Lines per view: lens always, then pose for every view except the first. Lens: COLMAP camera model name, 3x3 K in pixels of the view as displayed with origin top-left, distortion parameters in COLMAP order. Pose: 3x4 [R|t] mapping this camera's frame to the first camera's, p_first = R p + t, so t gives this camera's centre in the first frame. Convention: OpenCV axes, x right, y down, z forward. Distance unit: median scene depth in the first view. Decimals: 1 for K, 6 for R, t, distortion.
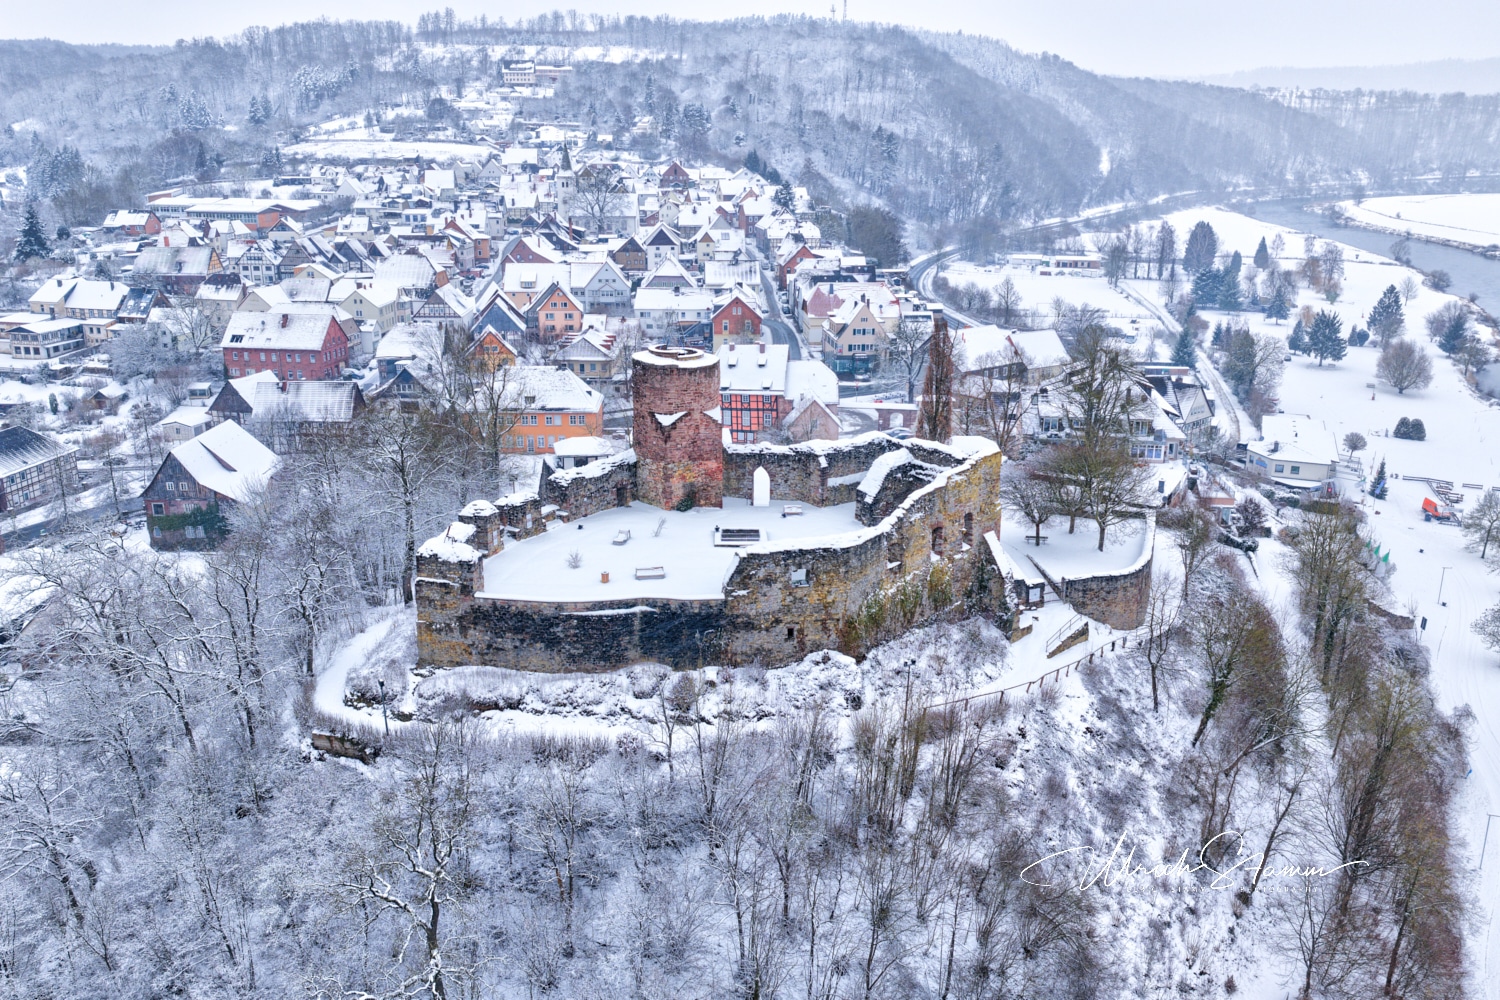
lens RADIAL K [[1232.0, 0, 752.9], [0, 1232.0, 494.6], [0, 0, 1]] dist [0.006339, -0.001137]
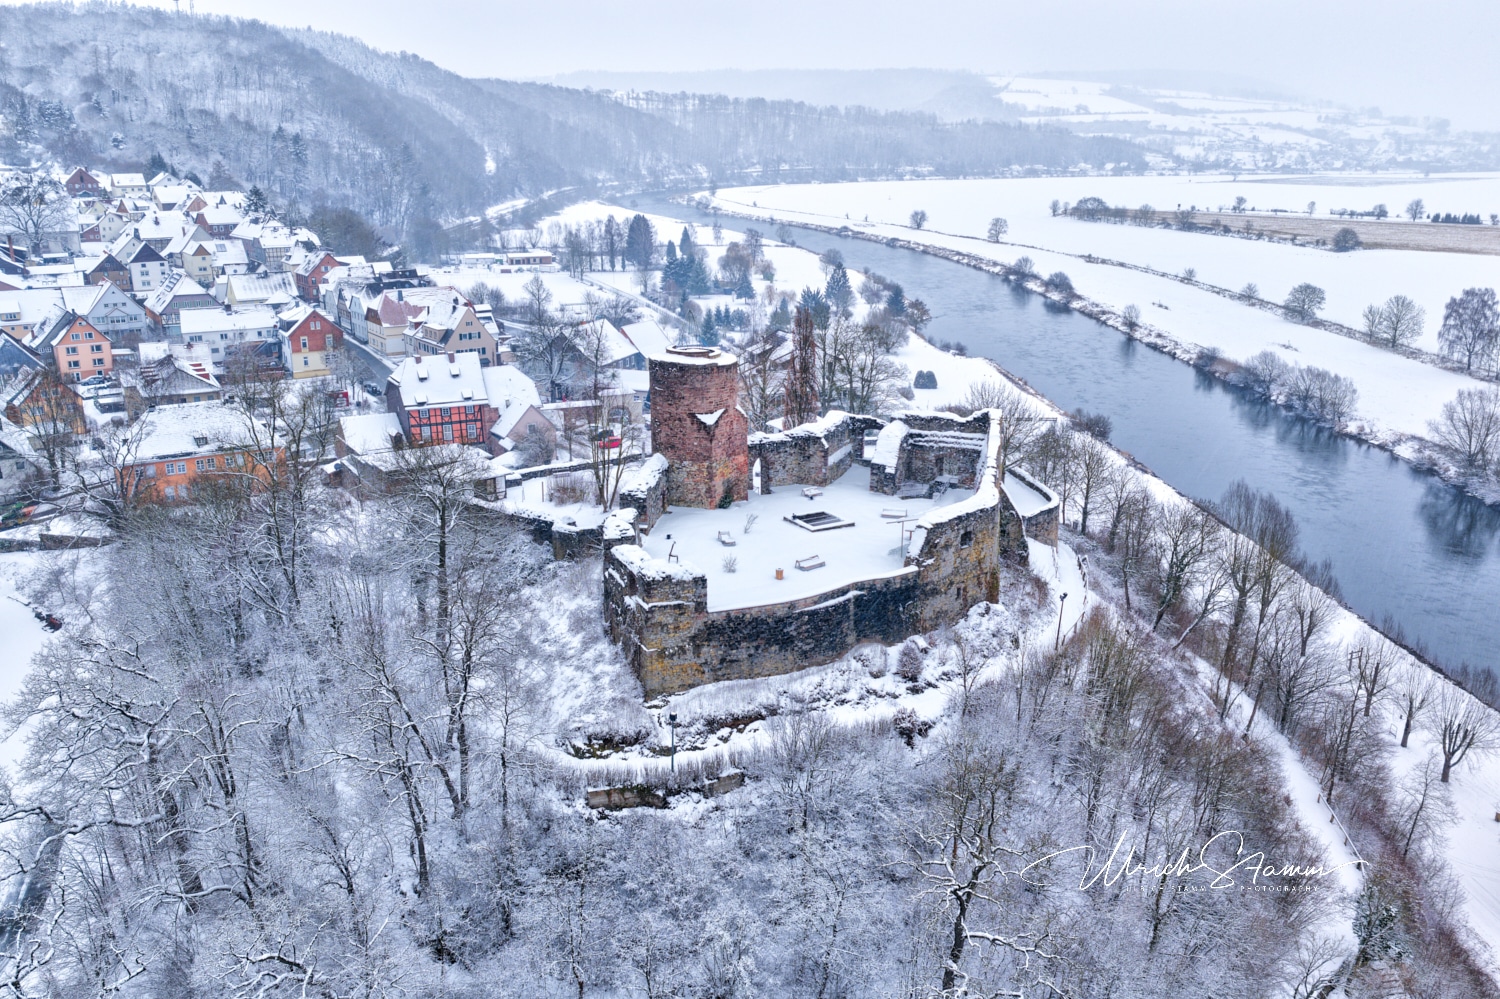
lens RADIAL K [[1232.0, 0, 750.4], [0, 1232.0, 491.8], [0, 0, 1]] dist [0.006339, -0.001137]
pose [[0.871600, -0.142845, 0.468944, -0.252168], [0.143827, 0.989021, 0.033942, -0.015224], [-0.468644, 0.037863, 0.882575, 0.052025]]
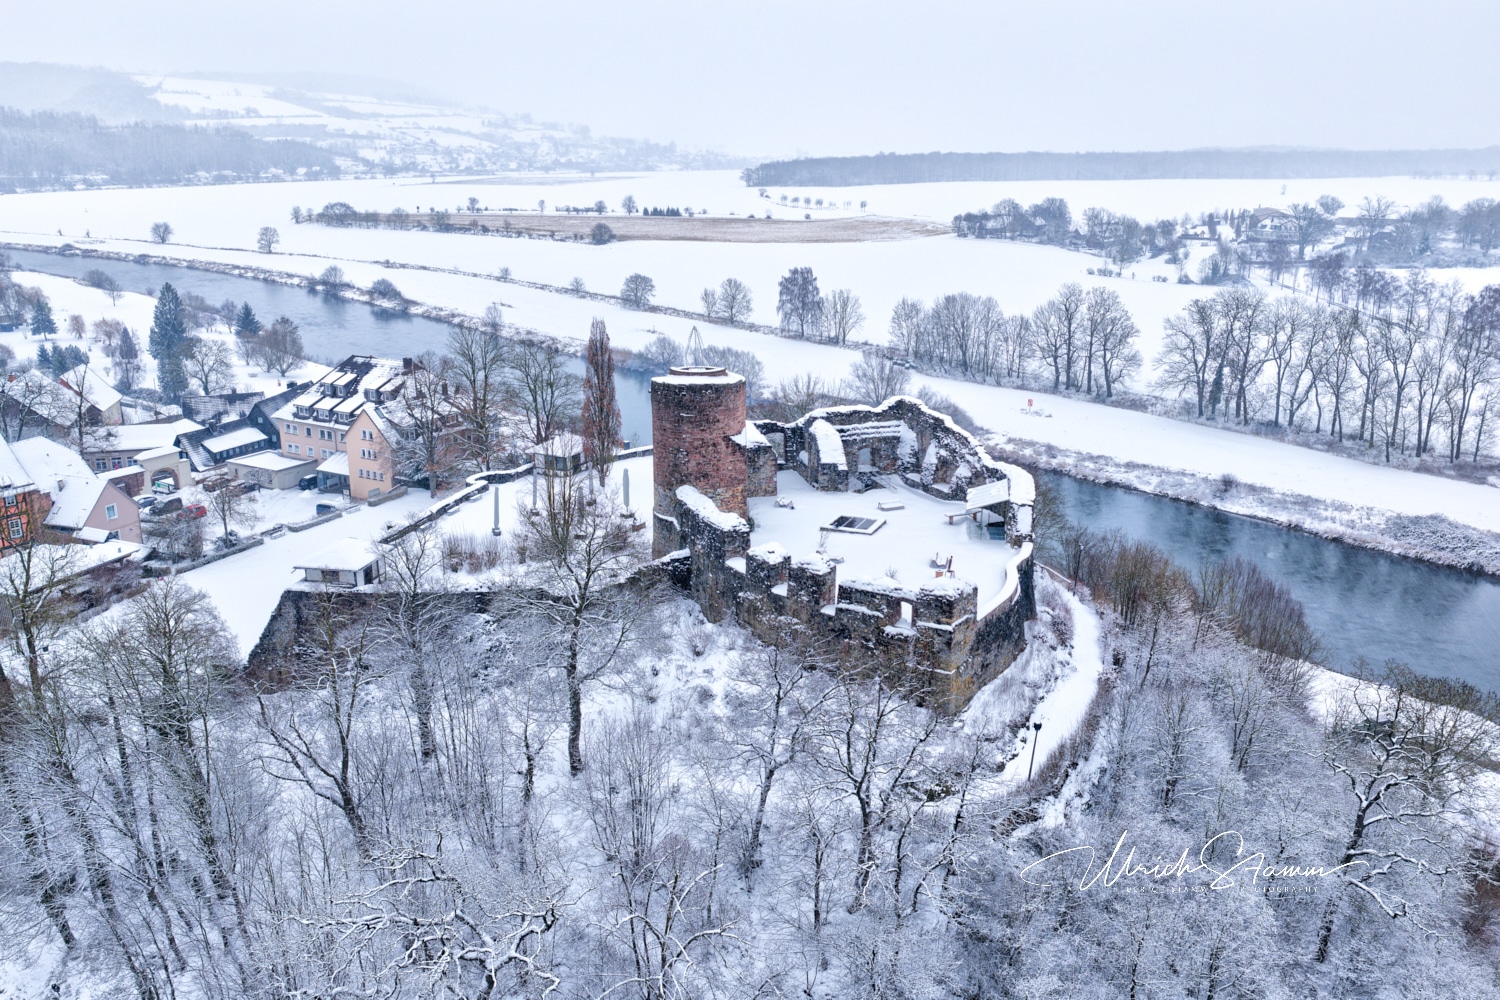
lens RADIAL K [[1232.0, 0, 748.3], [0, 1232.0, 499.6], [0, 0, 1]] dist [0.006339, -0.001137]
pose [[0.409301, -0.264045, 0.873358, -0.437712], [0.261533, 0.950995, 0.164950, -0.082919], [-0.874113, 0.160897, 0.458299, 0.279528]]
